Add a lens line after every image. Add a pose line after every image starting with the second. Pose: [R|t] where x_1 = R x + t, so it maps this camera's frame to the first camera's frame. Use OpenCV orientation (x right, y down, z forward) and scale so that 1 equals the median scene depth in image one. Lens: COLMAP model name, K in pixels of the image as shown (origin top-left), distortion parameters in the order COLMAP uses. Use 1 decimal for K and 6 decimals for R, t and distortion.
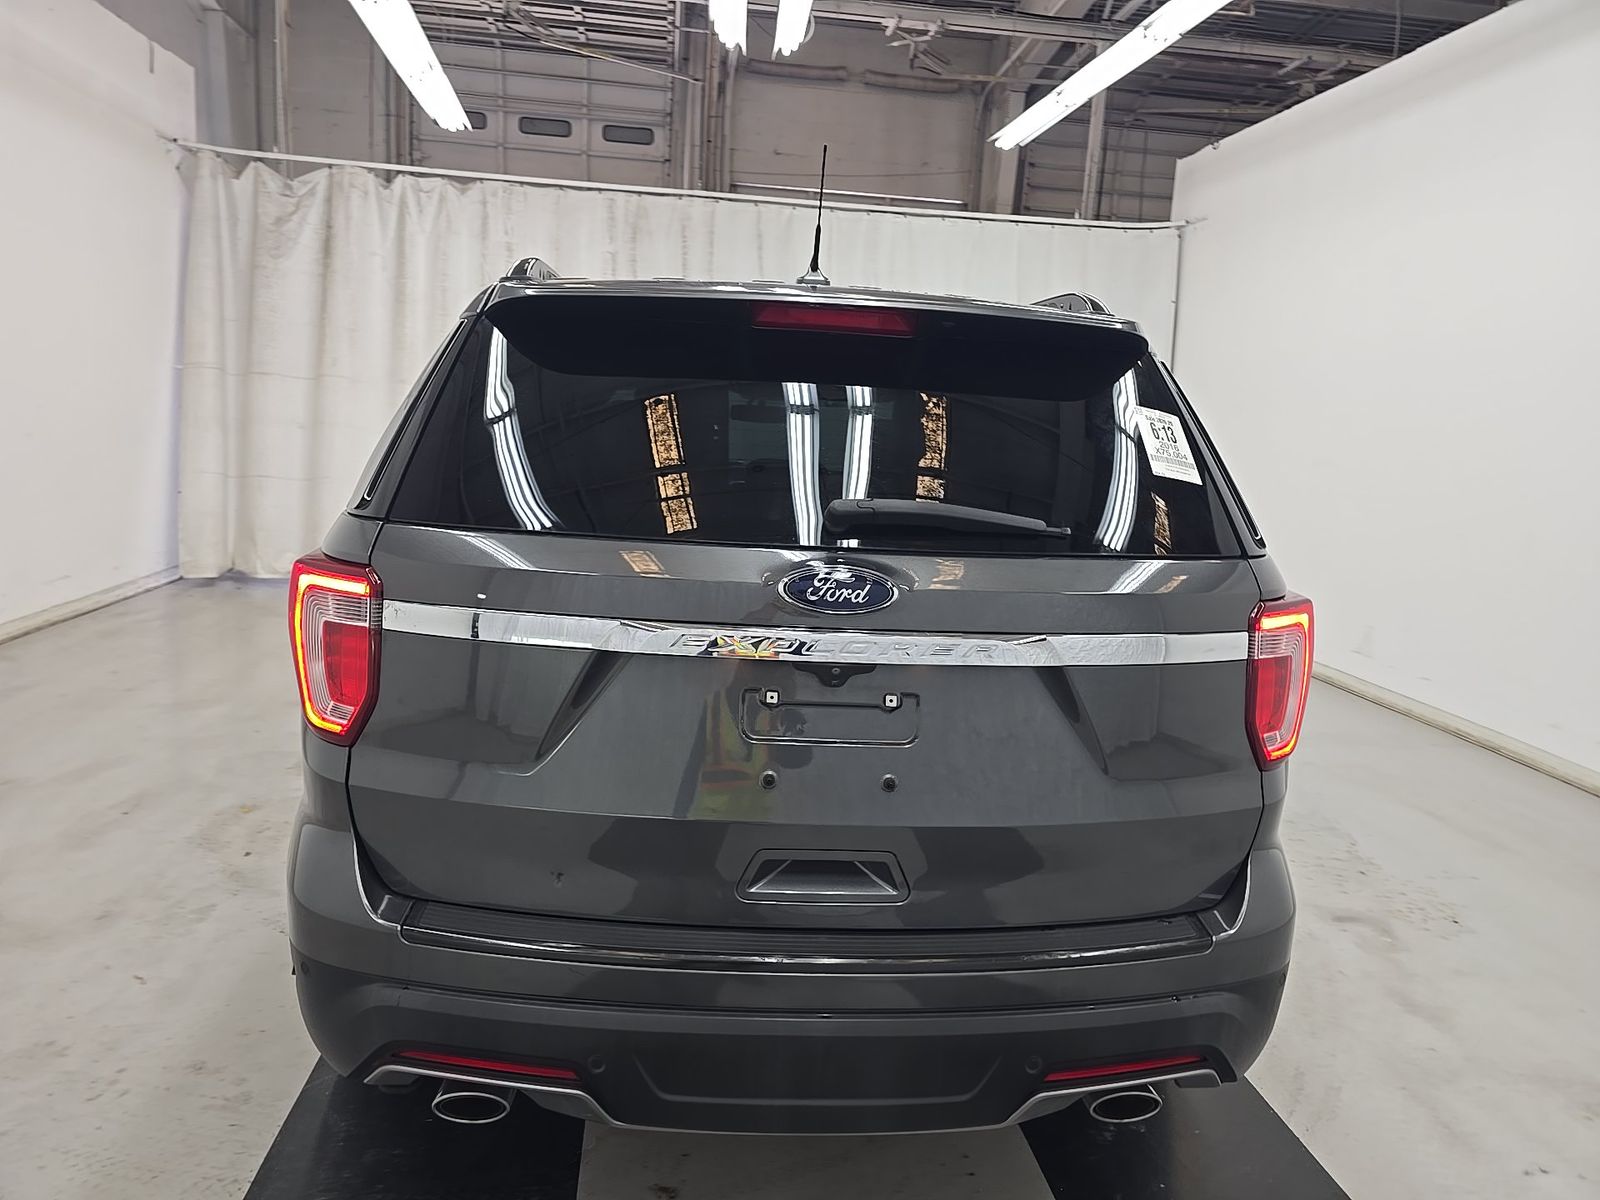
lens RADIAL K [[1051.6, 0, 800.0], [0, 1051.6, 600.0], [0, 0, 1]] dist [0.057662, -0.052329]
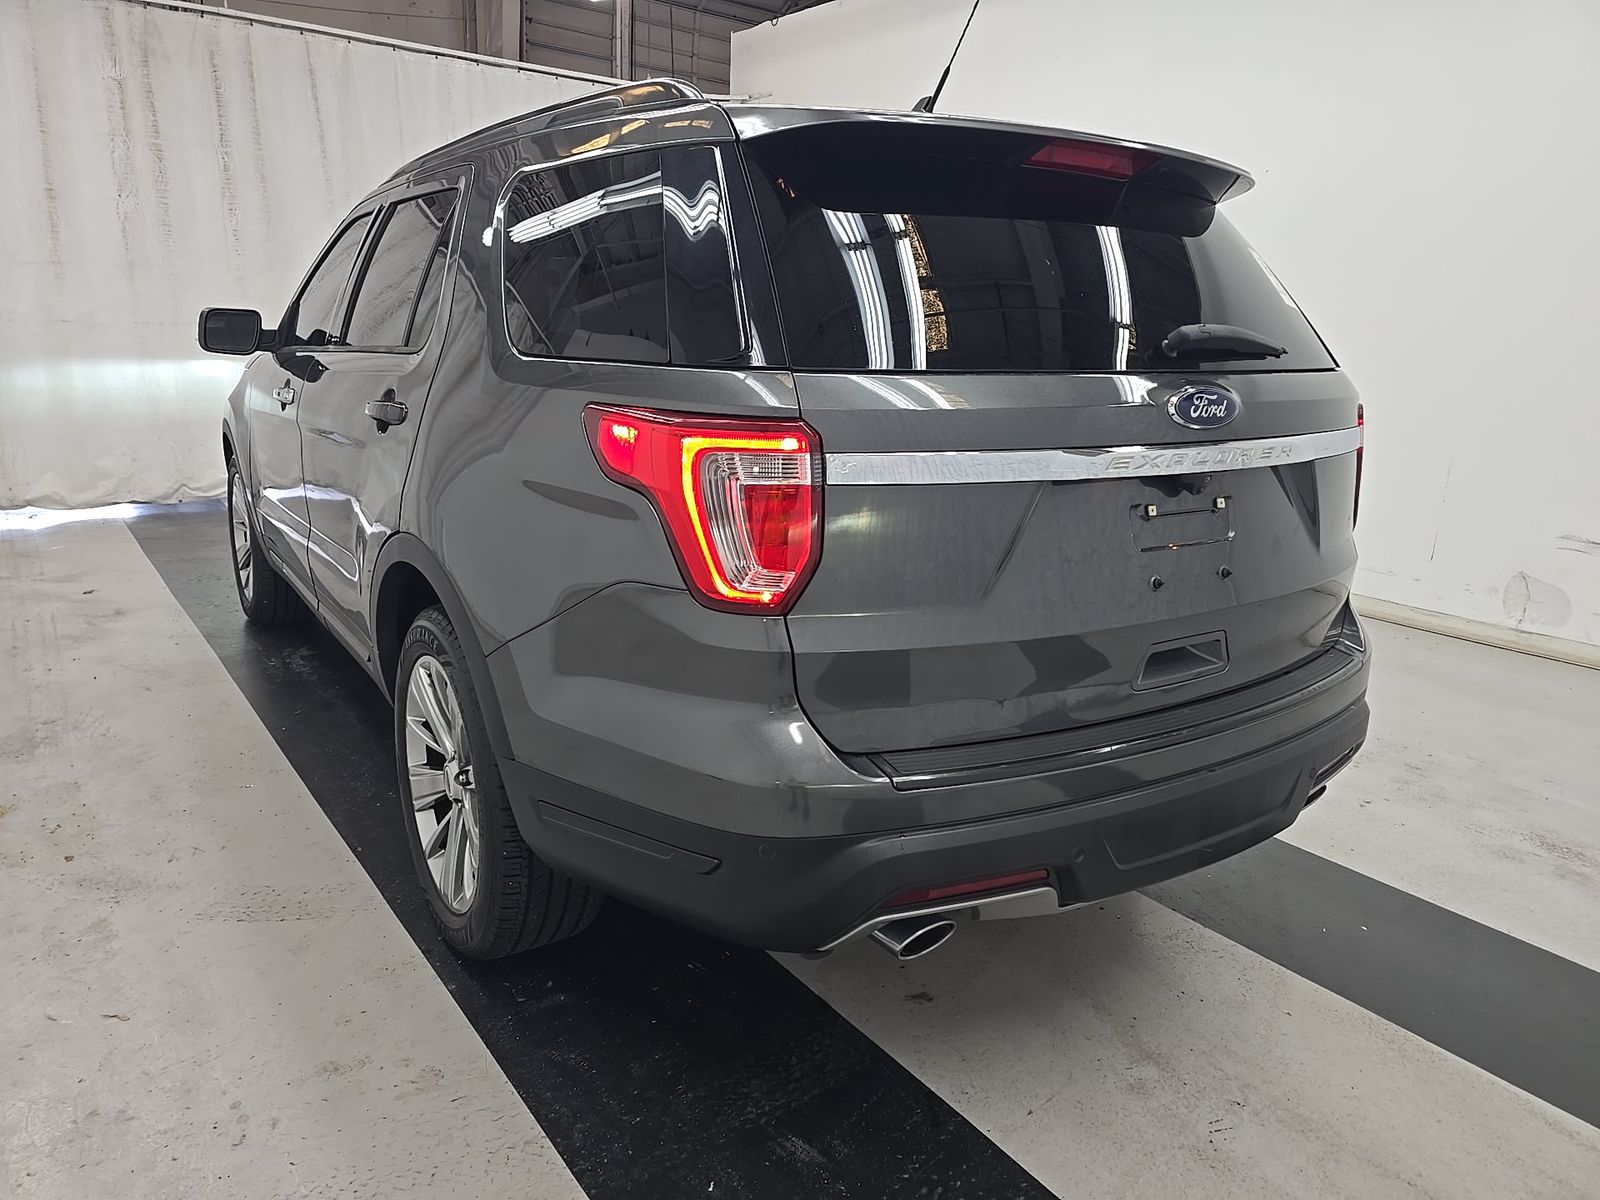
lens RADIAL K [[1051.6, 0, 800.0], [0, 1051.6, 600.0], [0, 0, 1]] dist [0.057662, -0.052329]
pose [[0.874425, -0.145083, 0.462959, -0.160005], [0.095464, 0.987038, 0.129009, 0.001145], [-0.475675, -0.068613, 0.876941, 0.033863]]
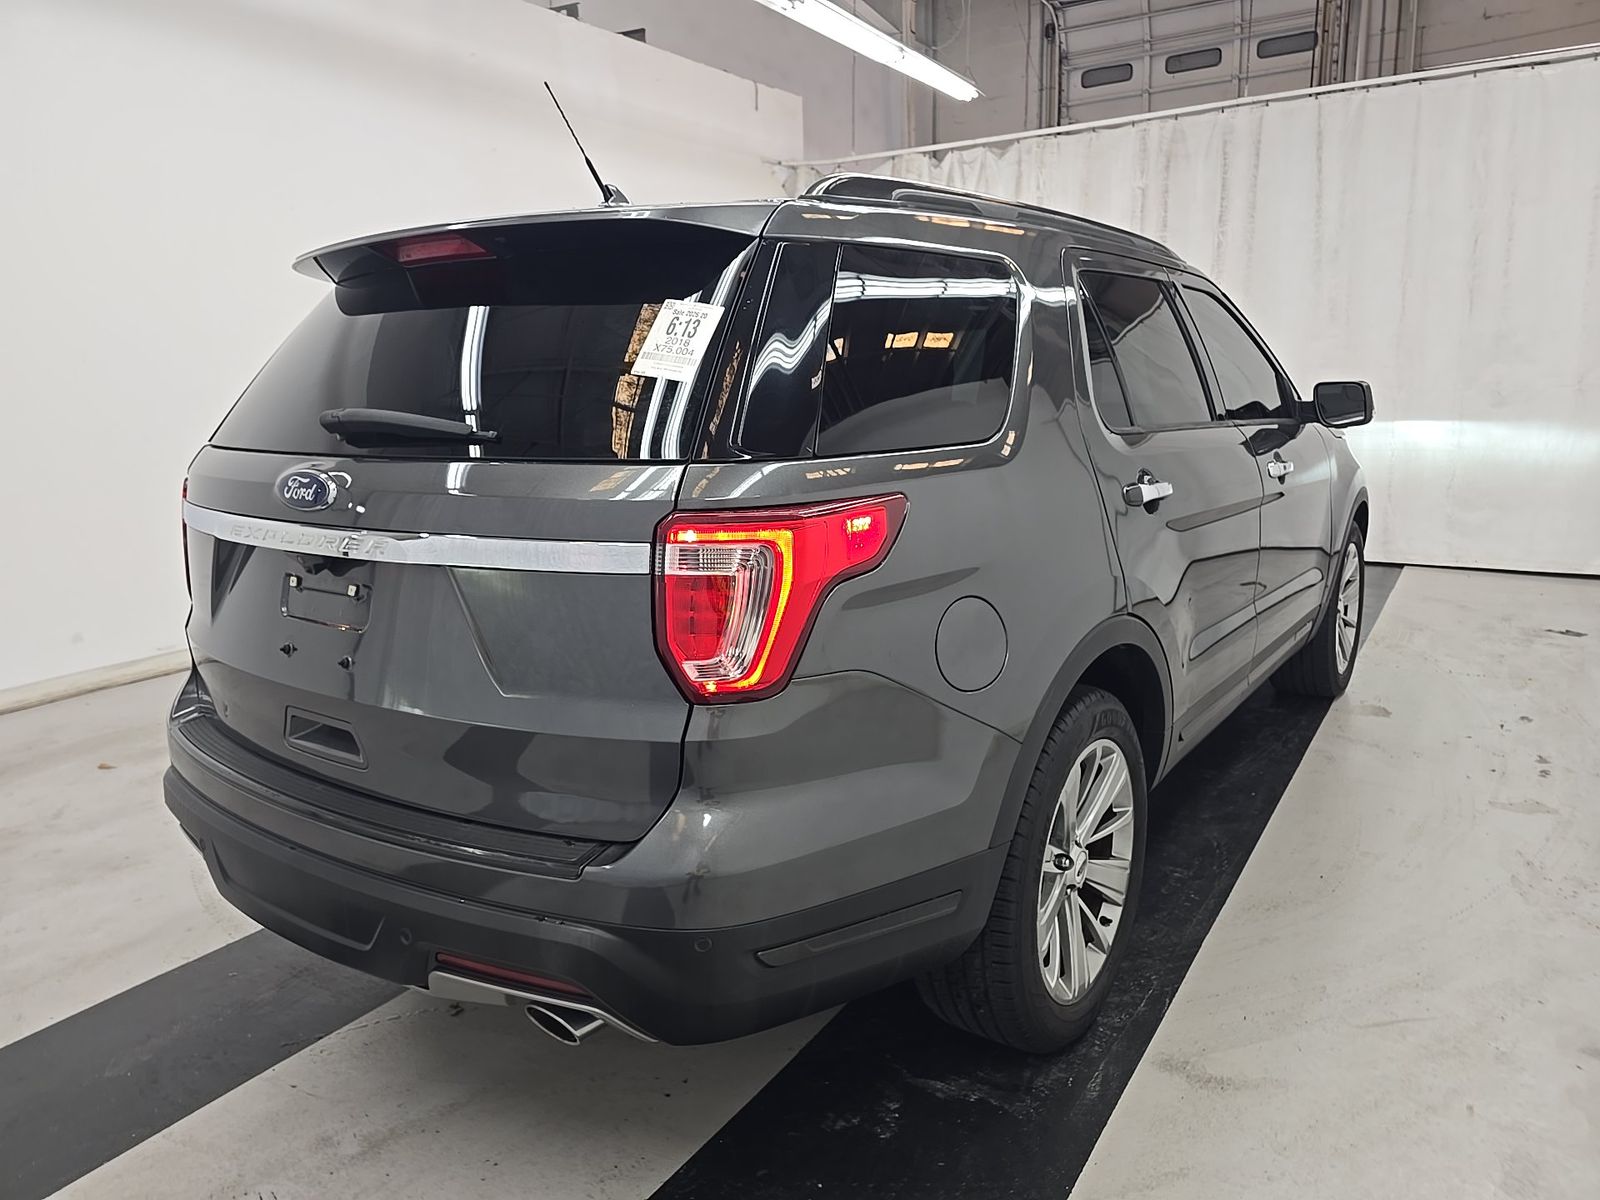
lens RADIAL K [[1067.3, 0, 800.0], [0, 1067.3, 600.0], [0, 0, 1]] dist [0.027011, -0.024165]
pose [[0.771104, 0.059904, -0.633885, 0.214836], [-0.041765, 0.998179, 0.043525, 0.006677], [0.635338, -0.007088, 0.772201, 0.076700]]
